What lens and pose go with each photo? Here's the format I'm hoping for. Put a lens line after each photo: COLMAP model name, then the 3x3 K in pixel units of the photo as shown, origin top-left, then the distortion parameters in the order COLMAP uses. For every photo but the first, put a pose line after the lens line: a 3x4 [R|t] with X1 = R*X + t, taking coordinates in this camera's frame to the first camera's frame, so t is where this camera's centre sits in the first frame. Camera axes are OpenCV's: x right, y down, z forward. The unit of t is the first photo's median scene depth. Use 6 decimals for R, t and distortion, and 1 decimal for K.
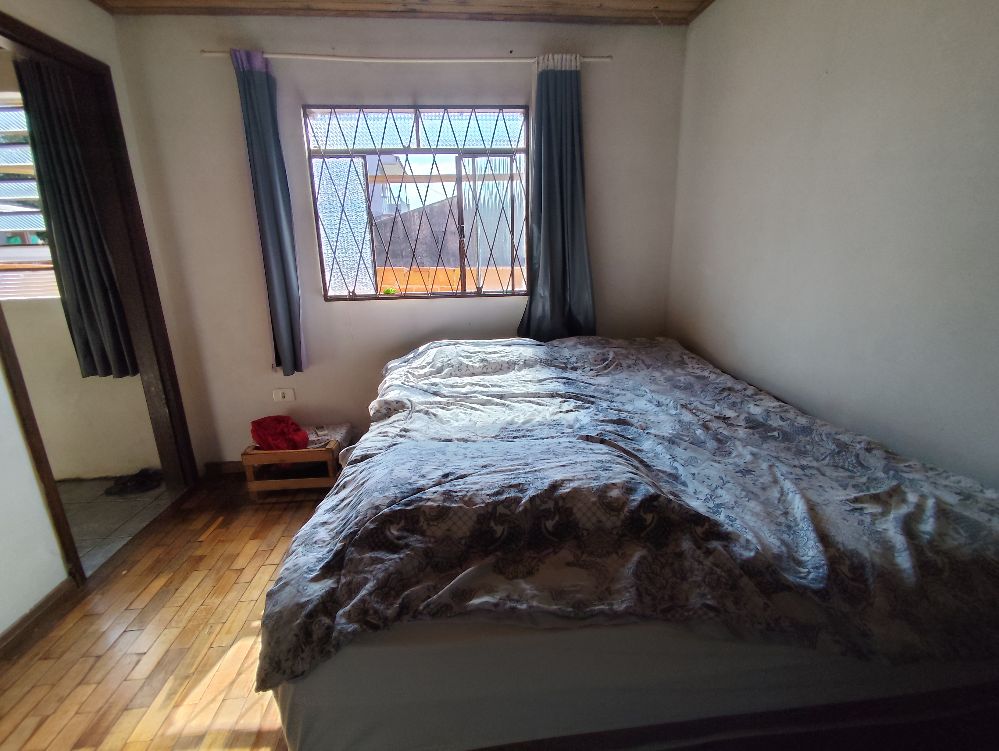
lens RADIAL K [[457.0, 0, 504.9], [0, 457.0, 378.1], [0, 0, 1]] dist [-0.003395, -0.000409]
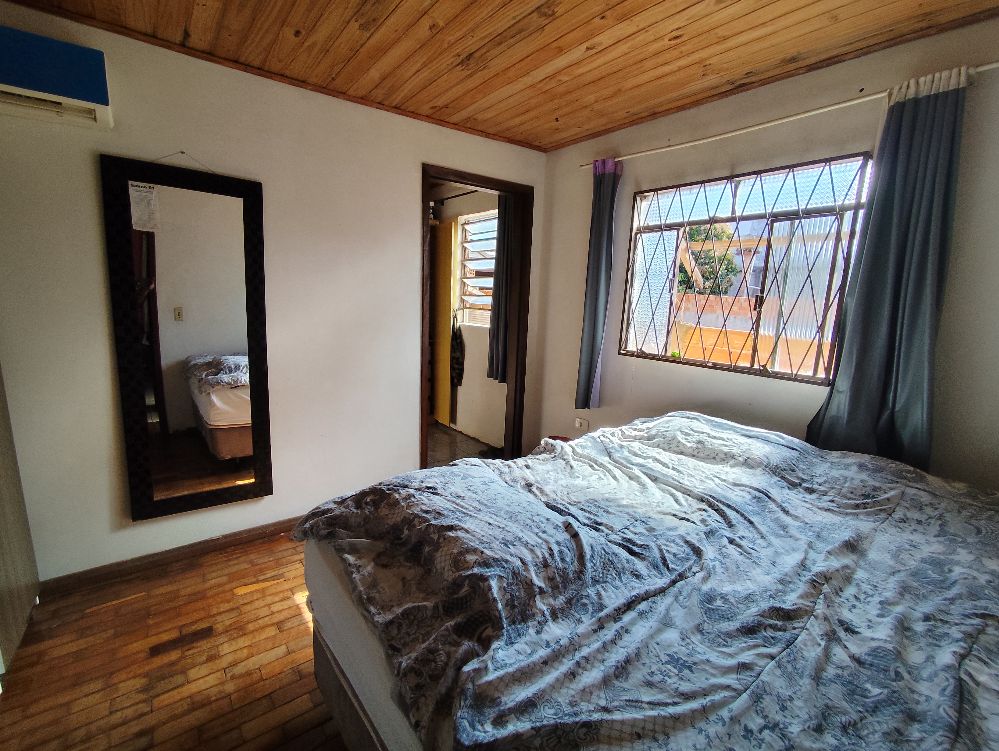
lens RADIAL K [[457.0, 0, 504.9], [0, 457.0, 378.1], [0, 0, 1]] dist [-0.003395, -0.000409]
pose [[0.548111, 0.190178, -0.814498, 0.455577], [-0.269514, 0.962024, 0.043256, -0.096479], [0.791793, 0.195810, 0.578551, 0.142979]]
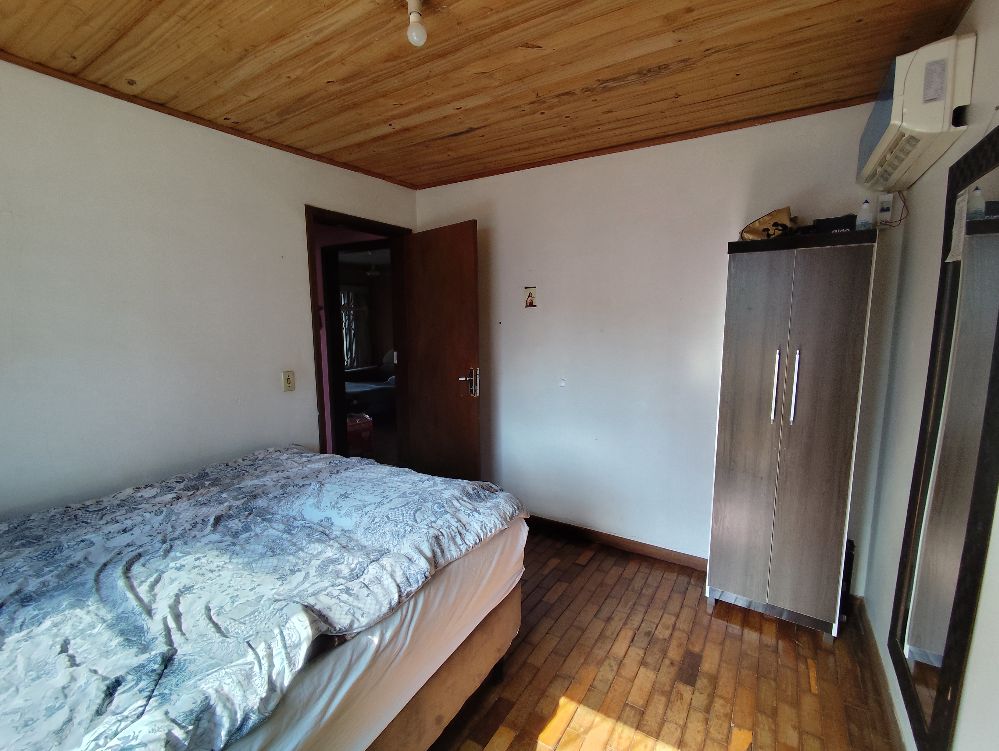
lens RADIAL K [[457.0, 0, 504.9], [0, 457.0, 378.1], [0, 0, 1]] dist [-0.003395, -0.000409]
pose [[-0.806671, -0.056993, 0.588246, -0.620641], [0.178870, 0.925113, 0.334919, -0.312541], [-0.563282, 0.375389, -0.736068, 0.872644]]
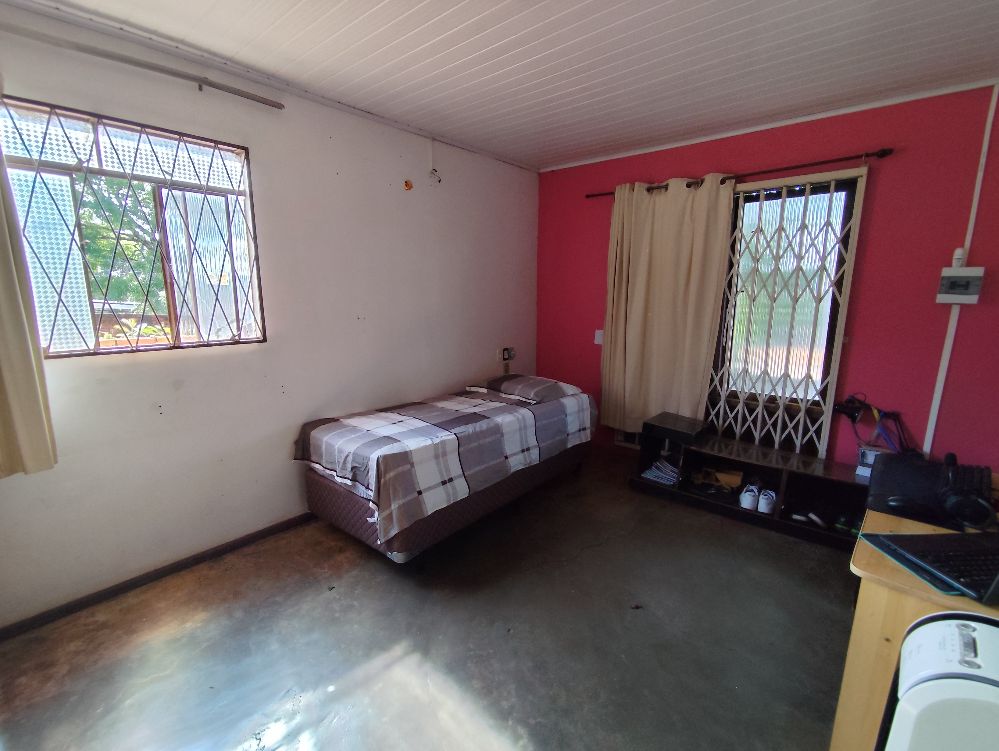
lens RADIAL K [[457.0, 0, 504.9], [0, 457.0, 378.1], [0, 0, 1]] dist [-0.003395, -0.000409]
pose [[0.713708, -0.107486, 0.692148, -0.307306], [0.174372, 0.984311, -0.026946, 0.002541], [-0.678392, 0.139923, 0.721253, -0.002813]]
